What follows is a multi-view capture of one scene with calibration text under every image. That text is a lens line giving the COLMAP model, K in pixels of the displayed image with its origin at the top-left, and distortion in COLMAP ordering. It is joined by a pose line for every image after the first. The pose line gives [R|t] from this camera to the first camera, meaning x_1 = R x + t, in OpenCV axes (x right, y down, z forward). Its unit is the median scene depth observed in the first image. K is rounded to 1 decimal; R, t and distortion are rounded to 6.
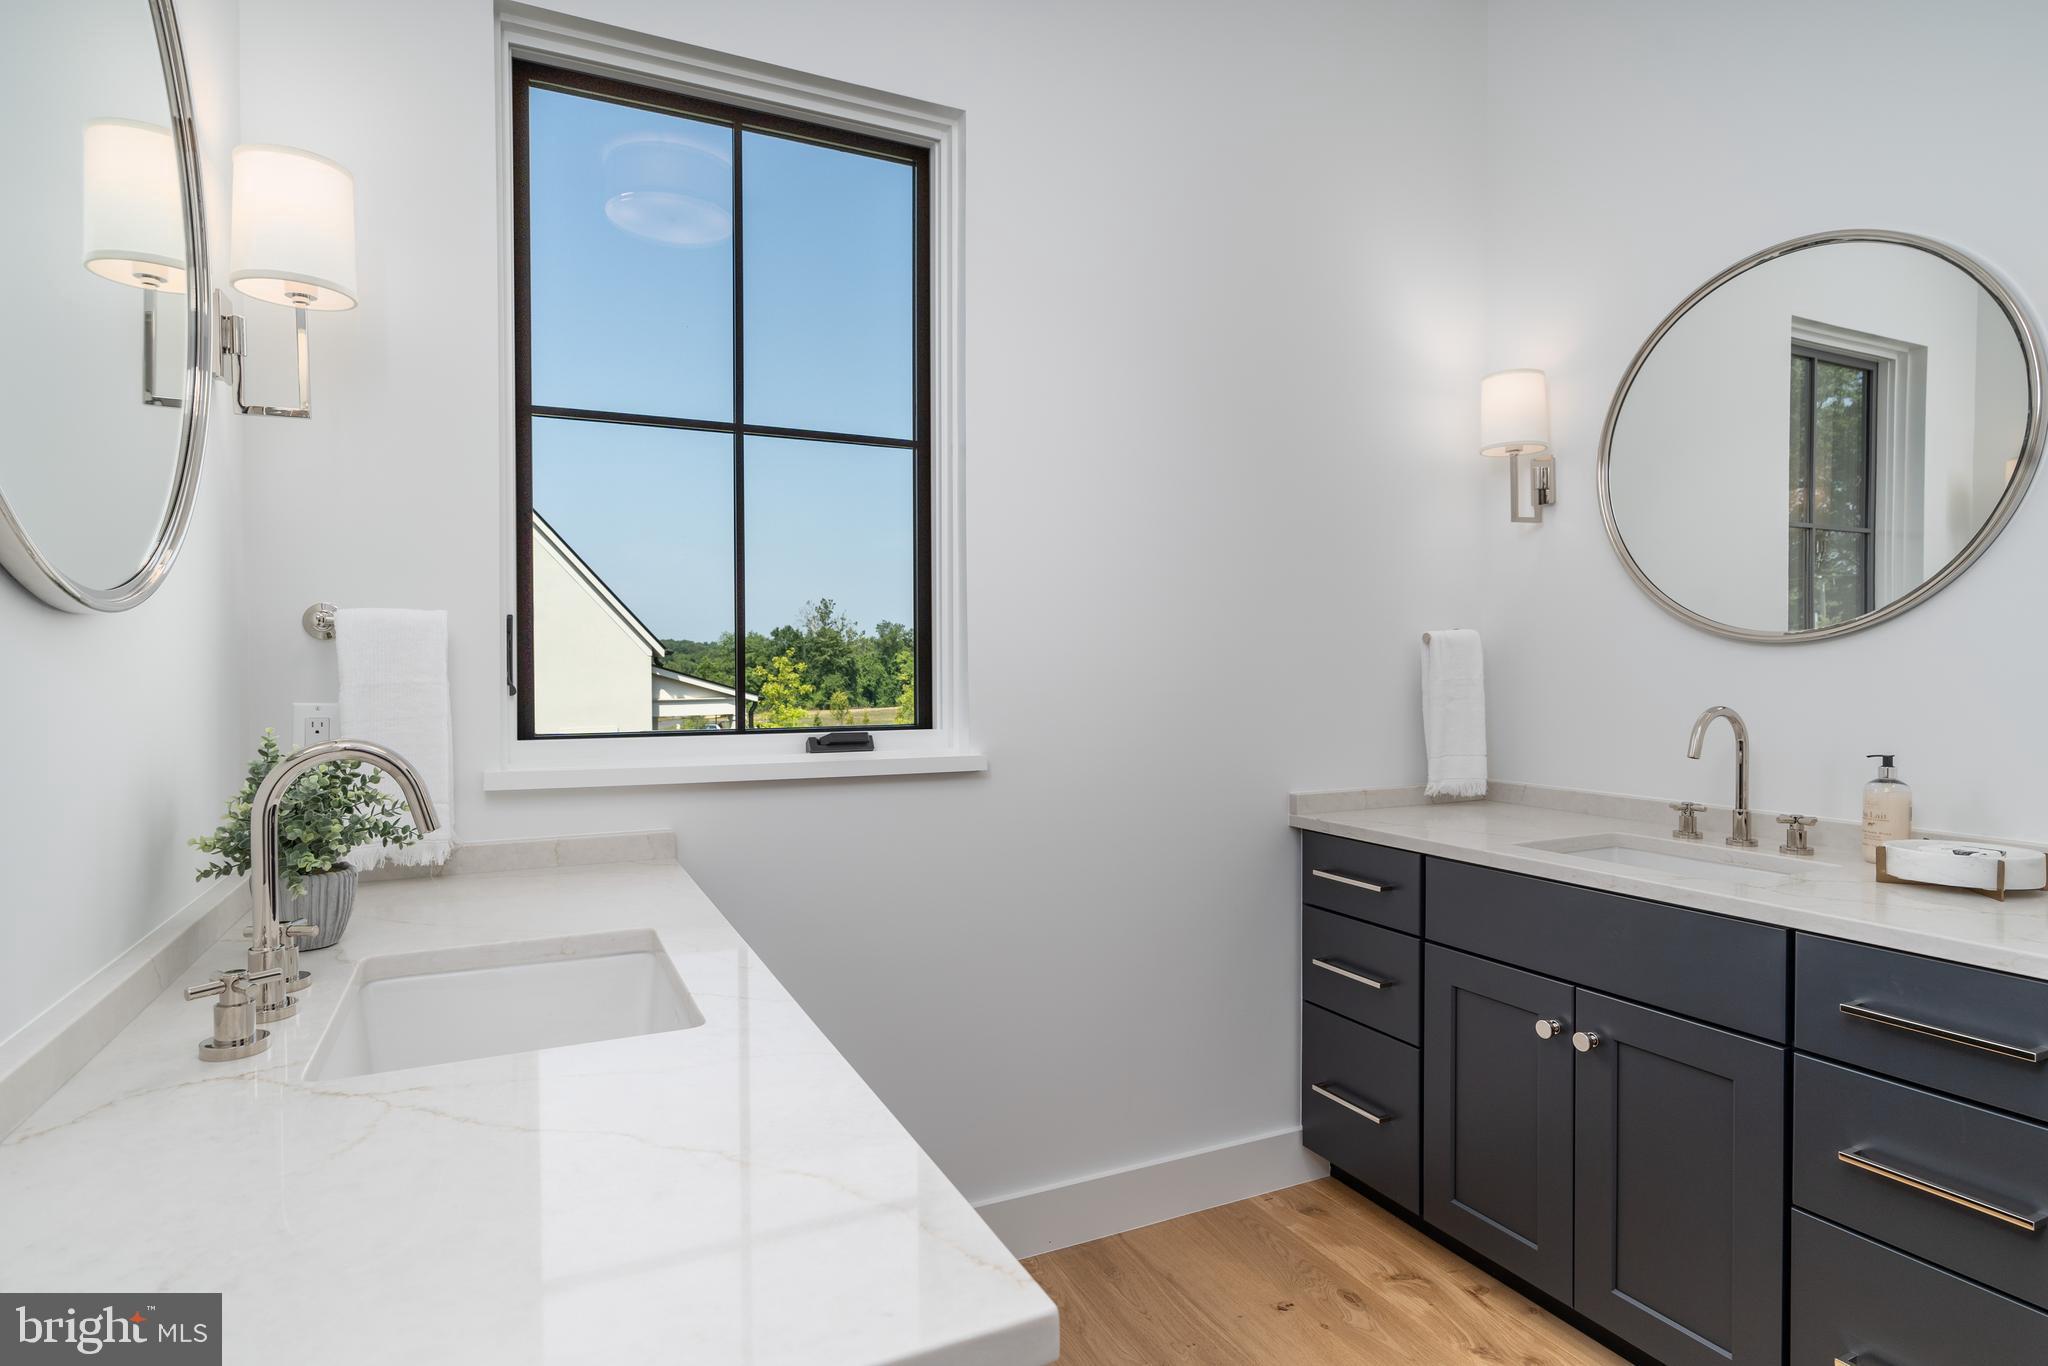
lens RADIAL K [[1112.7, 0, 1024.0], [0, 1112.7, 683.0], [0, 0, 1]] dist [-0.008932, -0.000276]
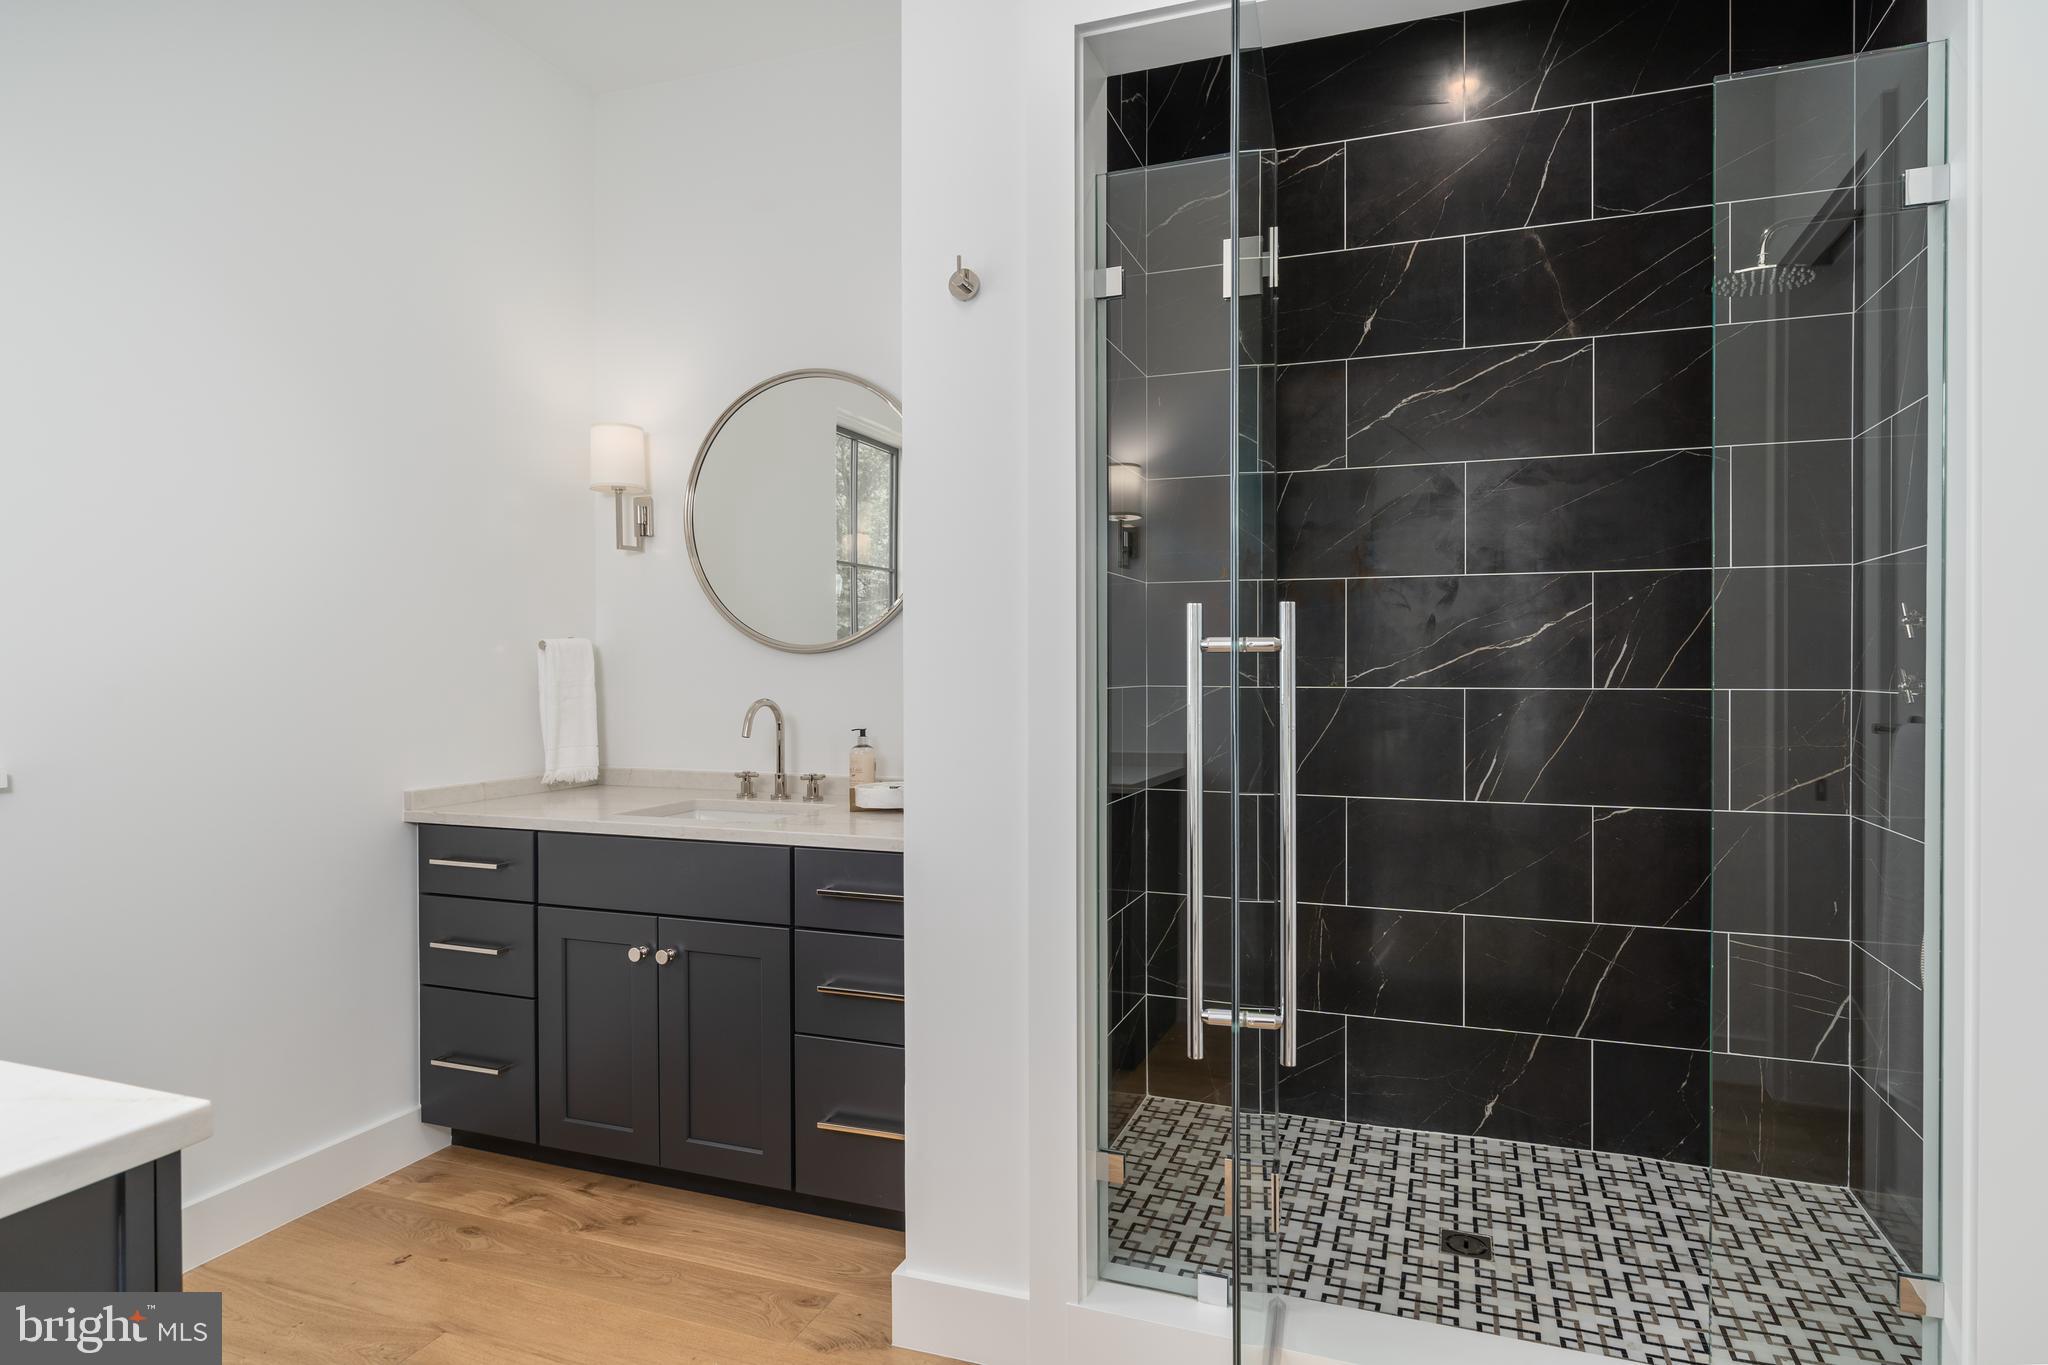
lens RADIAL K [[1094.1, 0, 1099.7], [0, 1094.1, 671.7], [0, 0, 1]] dist [-0.005564, 0.001519]
pose [[0.697952, -0.001513, 0.716143, -0.048919], [0.010663, 0.999909, -0.008279, 0.002780], [-0.716065, 0.013415, 0.697904, -0.226461]]
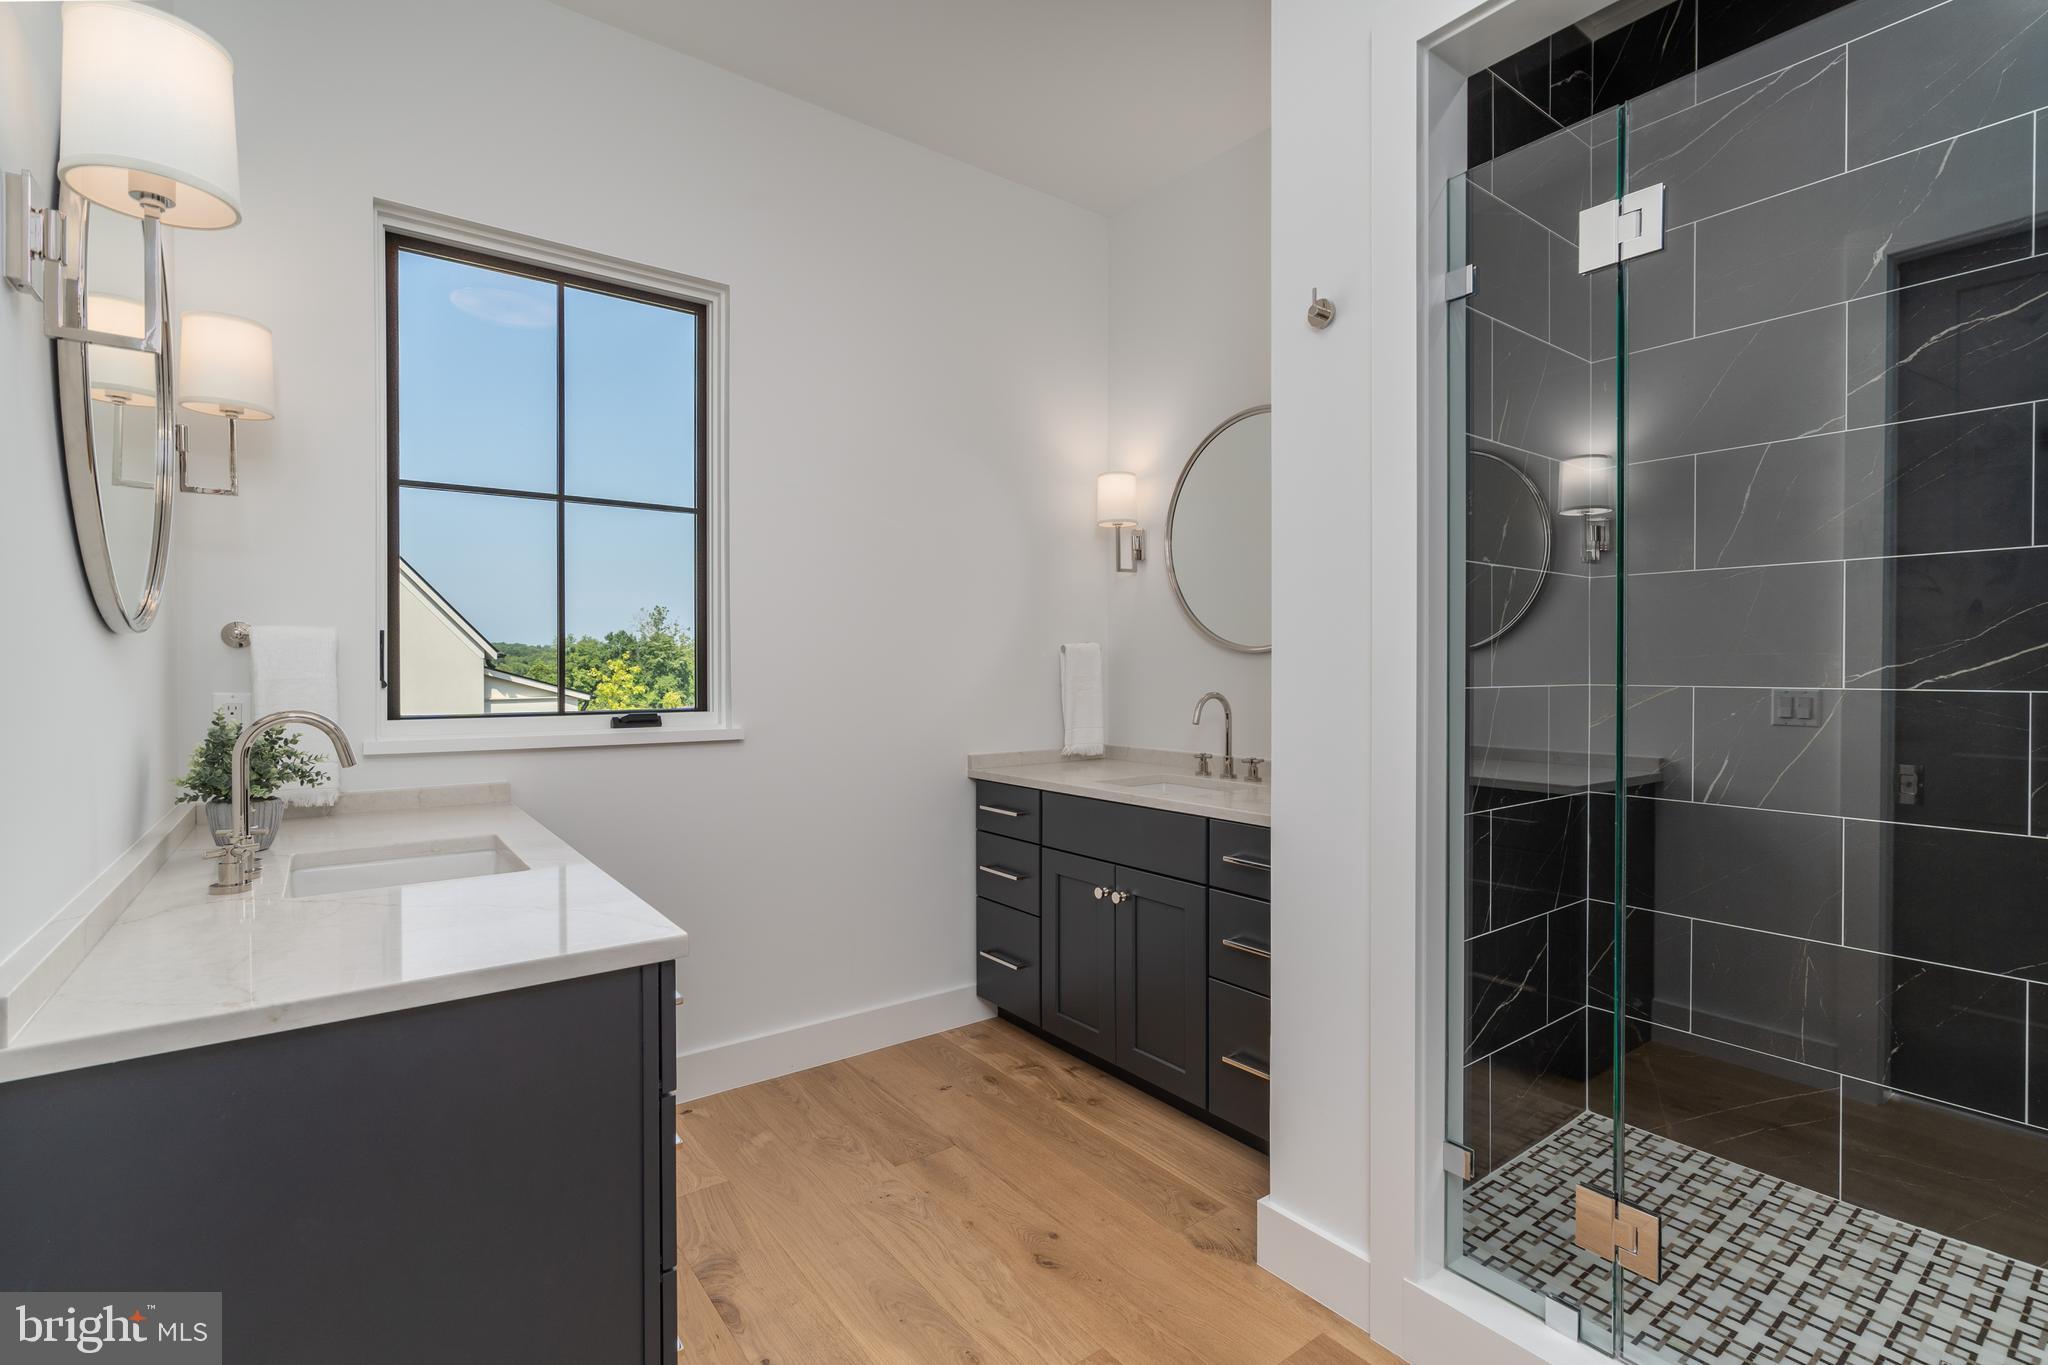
lens RADIAL K [[966.8, 0, 1047.9], [0, 966.8, 671.1], [0, 0, 1]] dist [-0.006625, 0.004482]
pose [[0.978734, 0.000273, 0.205131, 0.093929], [0.002266, 0.999924, -0.012142, 0.006076], [-0.205119, 0.012349, 0.978659, -0.312595]]
